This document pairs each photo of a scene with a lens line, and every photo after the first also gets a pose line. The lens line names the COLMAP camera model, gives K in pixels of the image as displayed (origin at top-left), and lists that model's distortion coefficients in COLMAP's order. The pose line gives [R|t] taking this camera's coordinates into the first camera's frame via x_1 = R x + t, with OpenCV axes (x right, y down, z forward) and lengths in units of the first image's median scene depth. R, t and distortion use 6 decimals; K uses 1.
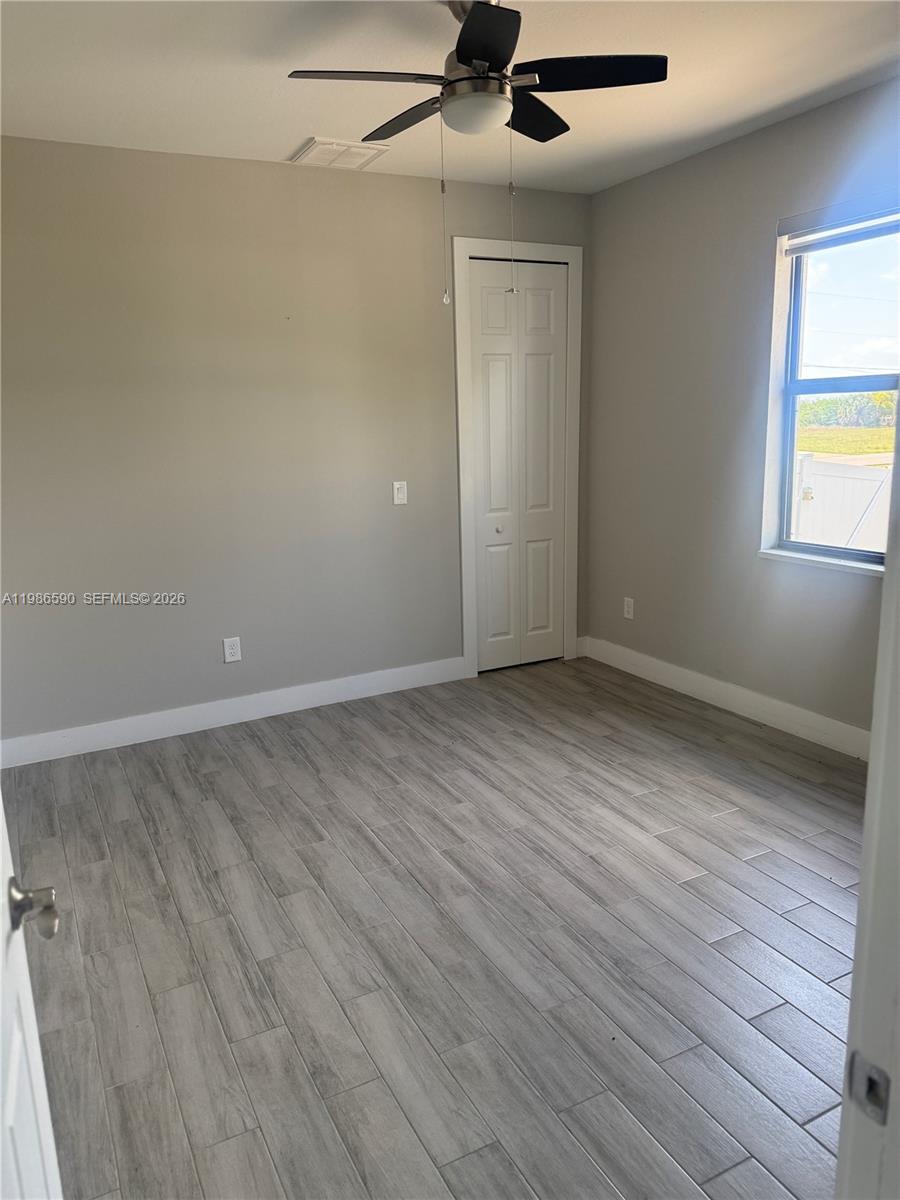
lens RADIAL K [[856.3, 0, 450.0], [0, 856.3, 600.0], [0, 0, 1]] dist [0.038311, -0.029907]
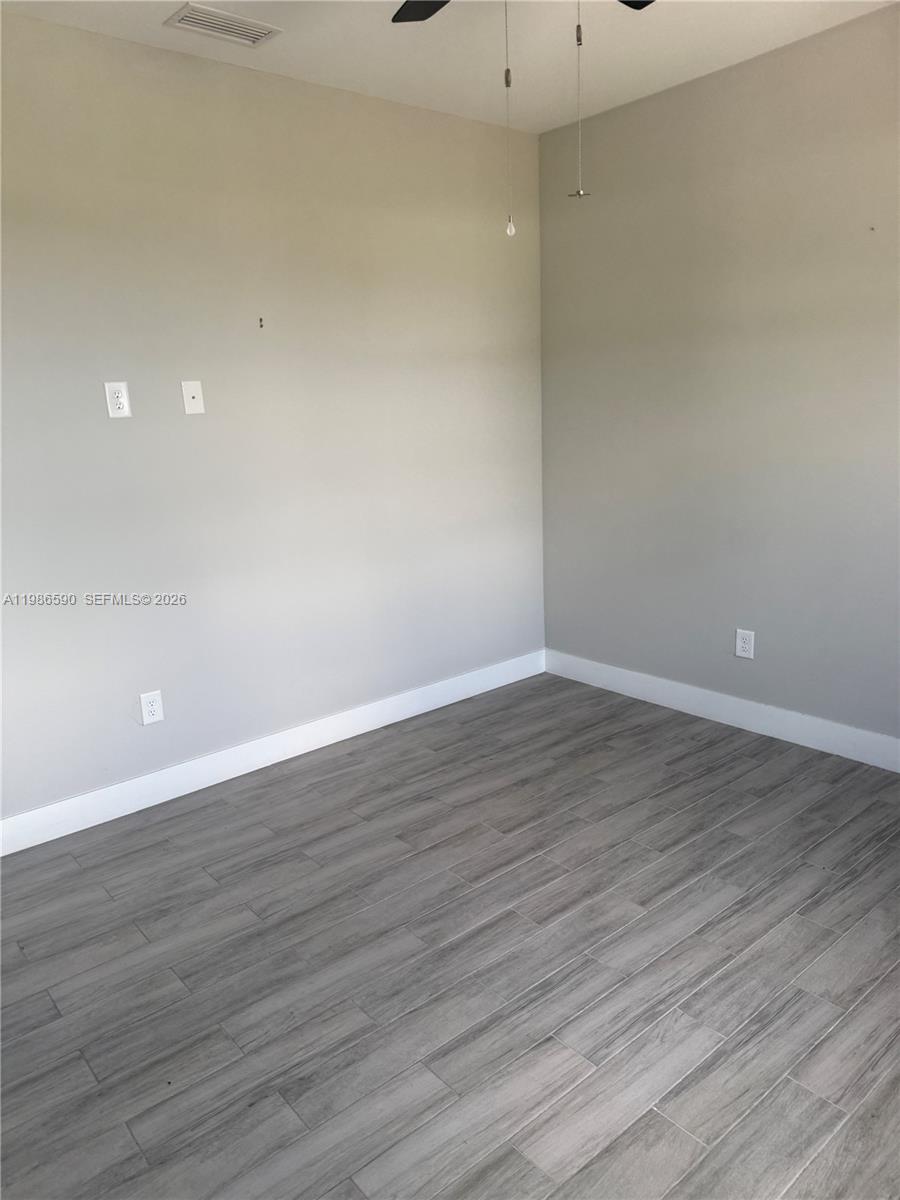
lens RADIAL K [[856.3, 0, 450.0], [0, 856.3, 600.0], [0, 0, 1]] dist [0.038311, -0.029907]
pose [[0.211739, 0.253258, -0.943942, 0.681493], [-0.173874, 0.960195, 0.218616, -0.171475], [0.961735, 0.117838, 0.247346, 0.676744]]
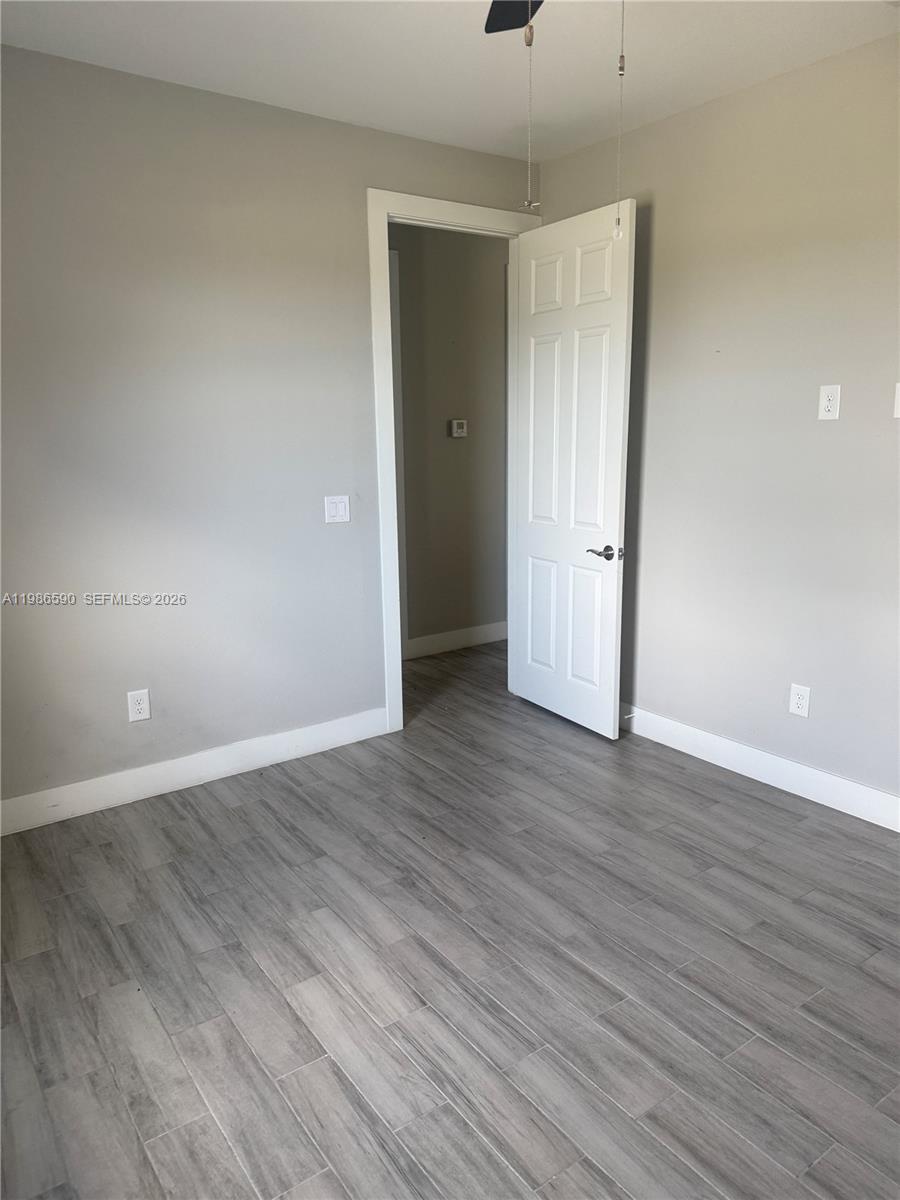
lens RADIAL K [[859.4, 0, 450.0], [0, 859.4, 600.0], [0, 0, 1]] dist [-0.004095, -0.009501]
pose [[-0.990964, 0.065841, -0.116858, 0.196078], [0.012383, 0.912419, 0.409071, -0.312724], [0.133557, 0.403927, -0.904989, 1.467411]]
